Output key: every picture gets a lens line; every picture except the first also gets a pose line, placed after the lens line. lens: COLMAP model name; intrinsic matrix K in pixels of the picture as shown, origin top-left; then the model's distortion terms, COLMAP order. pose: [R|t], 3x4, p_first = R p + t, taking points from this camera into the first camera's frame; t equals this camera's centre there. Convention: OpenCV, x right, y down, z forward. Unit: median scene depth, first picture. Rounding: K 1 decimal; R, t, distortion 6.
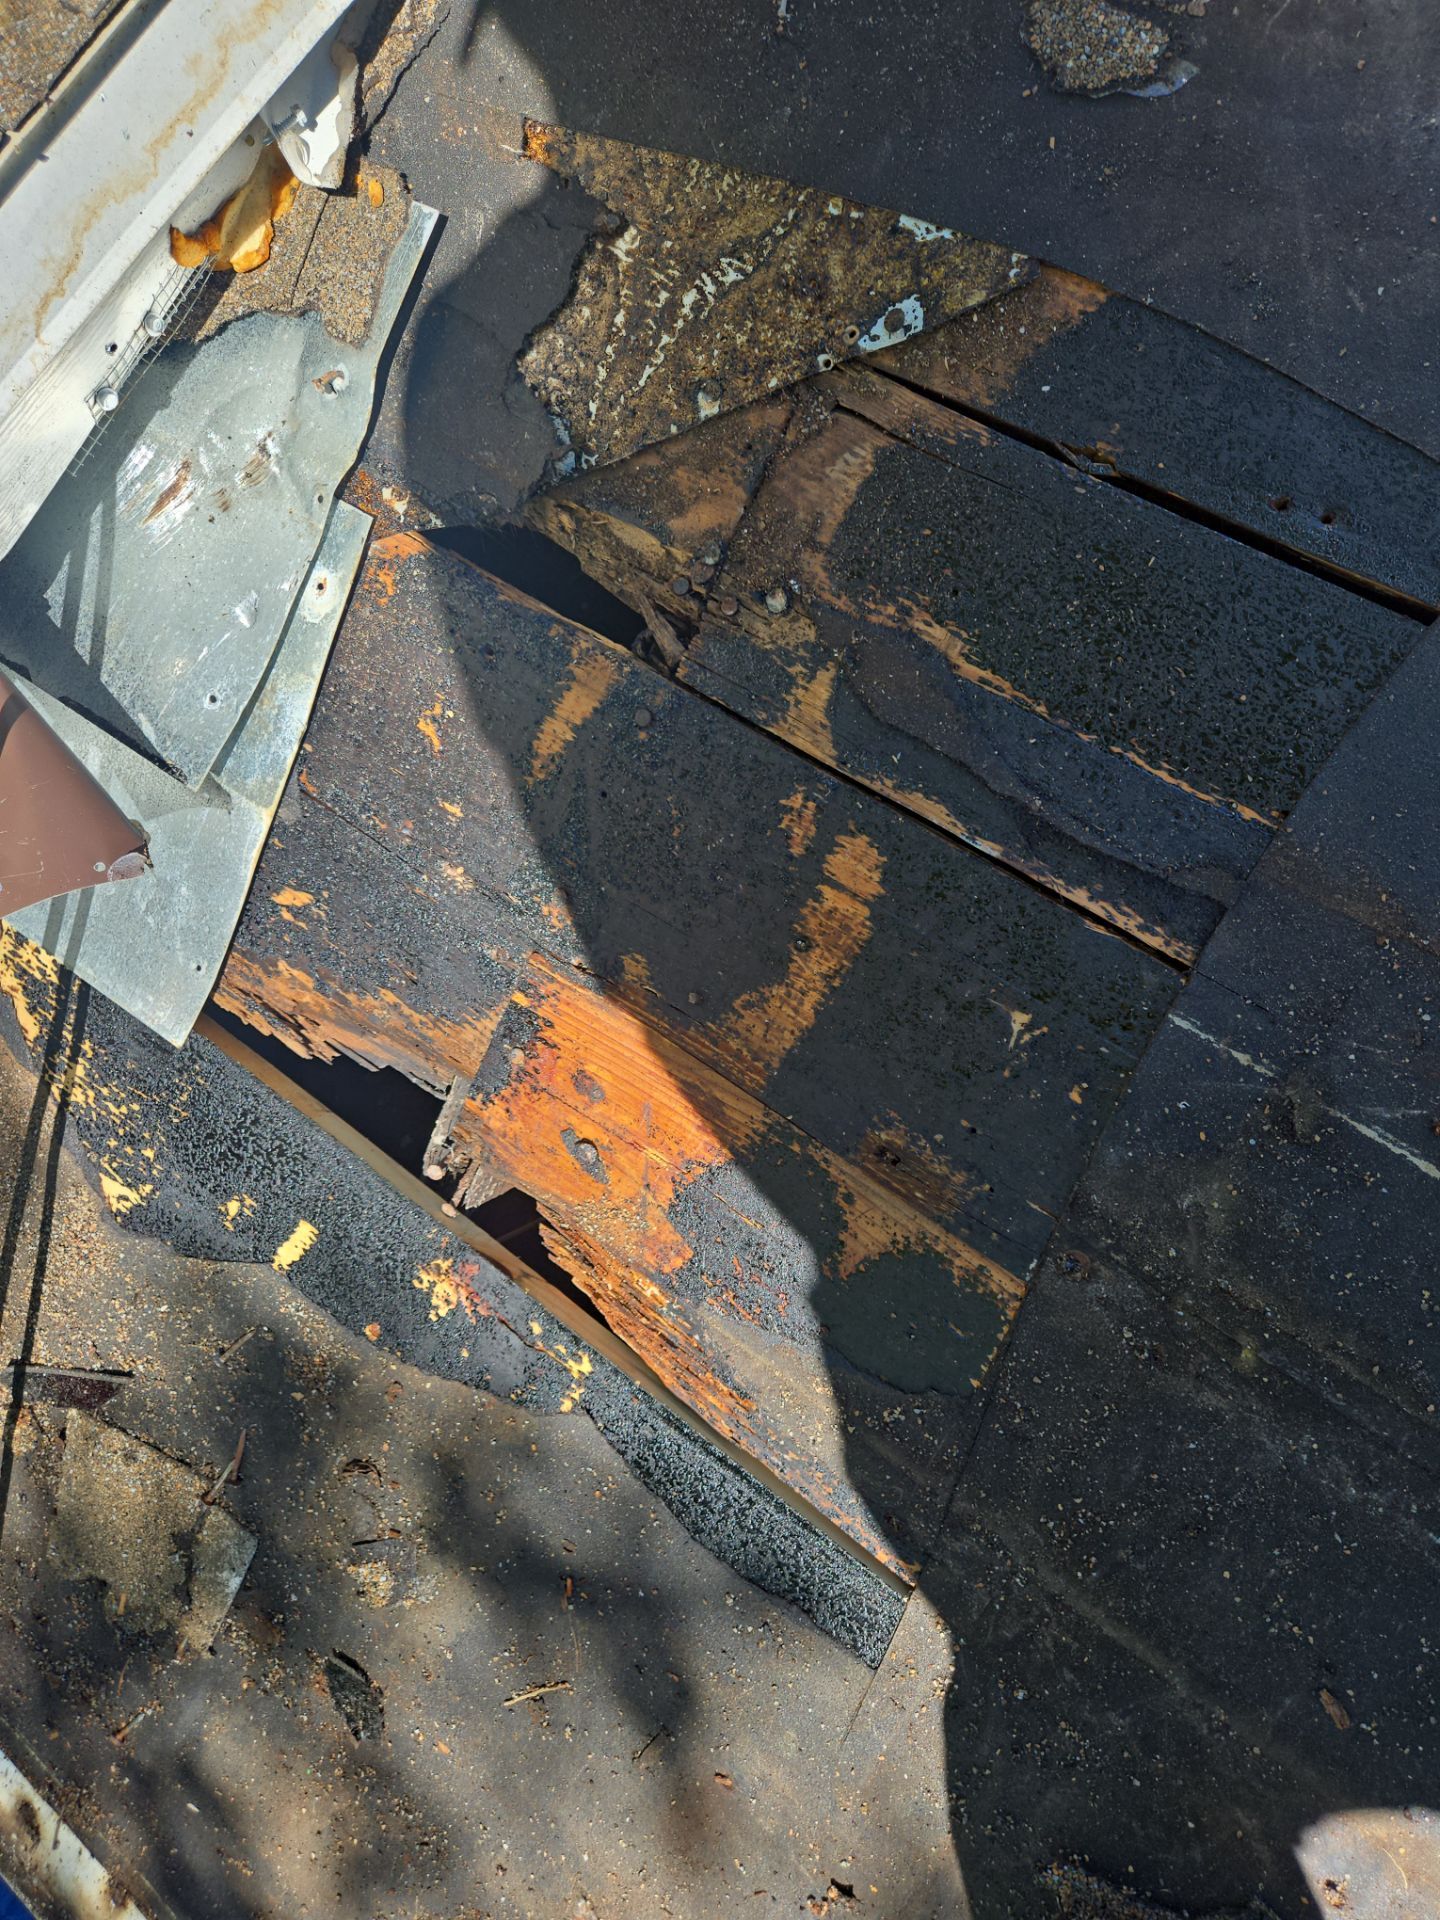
lens RADIAL K [[1254.8, 0, 717.7], [0, 1254.8, 981.4], [0, 0, 1]] dist [0.056681, -0.052432]
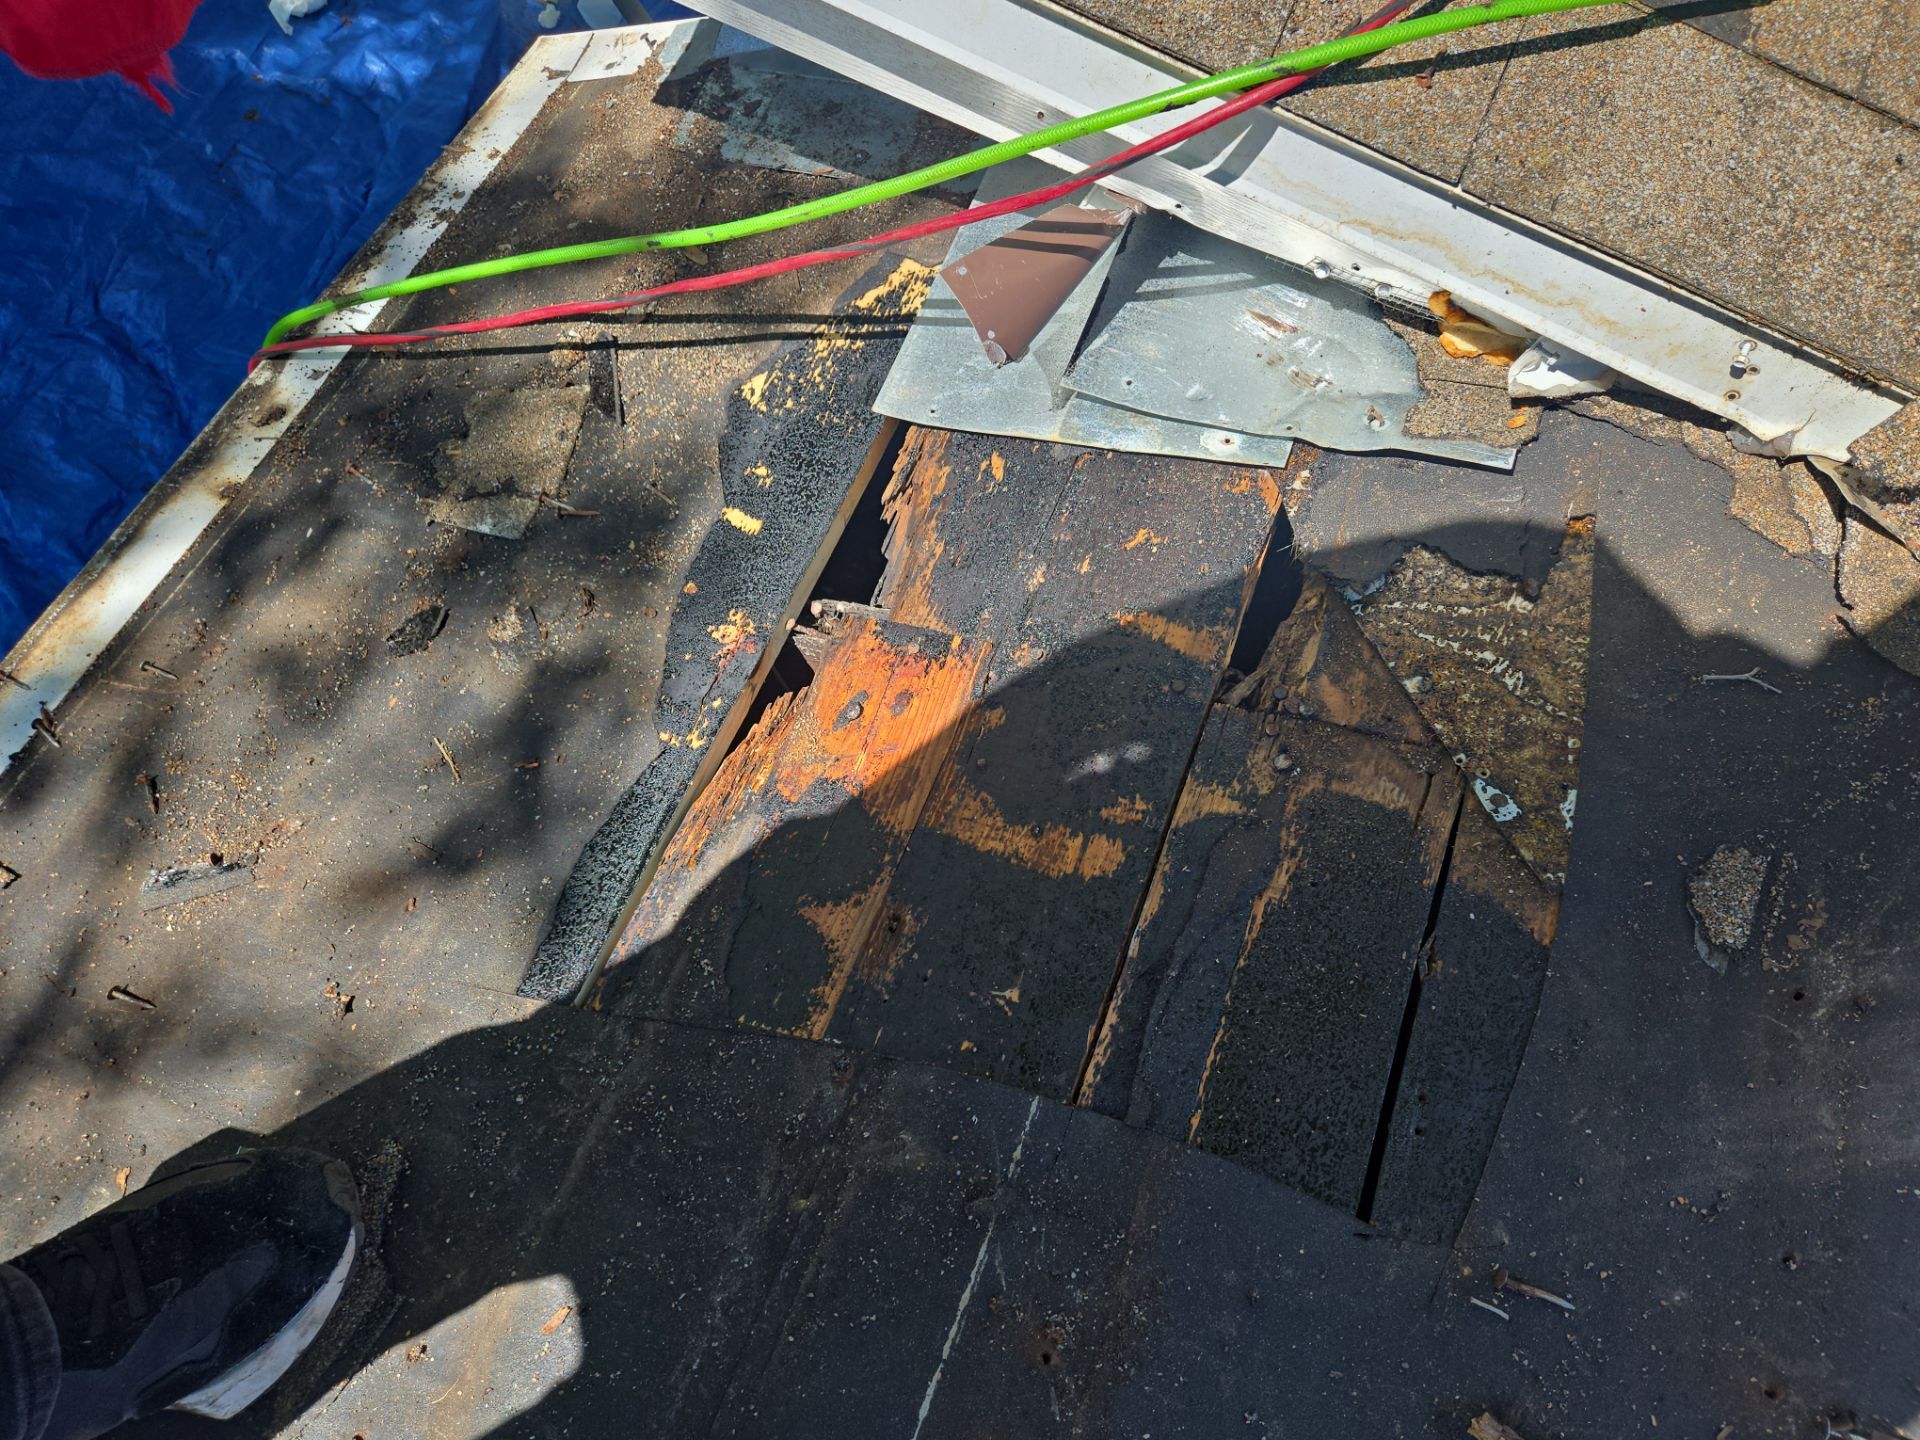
lens RADIAL K [[1254.8, 0, 960.0], [0, 1254.8, 720.0], [0, 0, 1]] dist [0.056681, -0.052432]
pose [[0.192868, 0.971852, -0.135302, 0.106654], [-0.980434, 0.196408, 0.013194, 0.009082], [0.039397, 0.130110, 0.990717, -0.316276]]
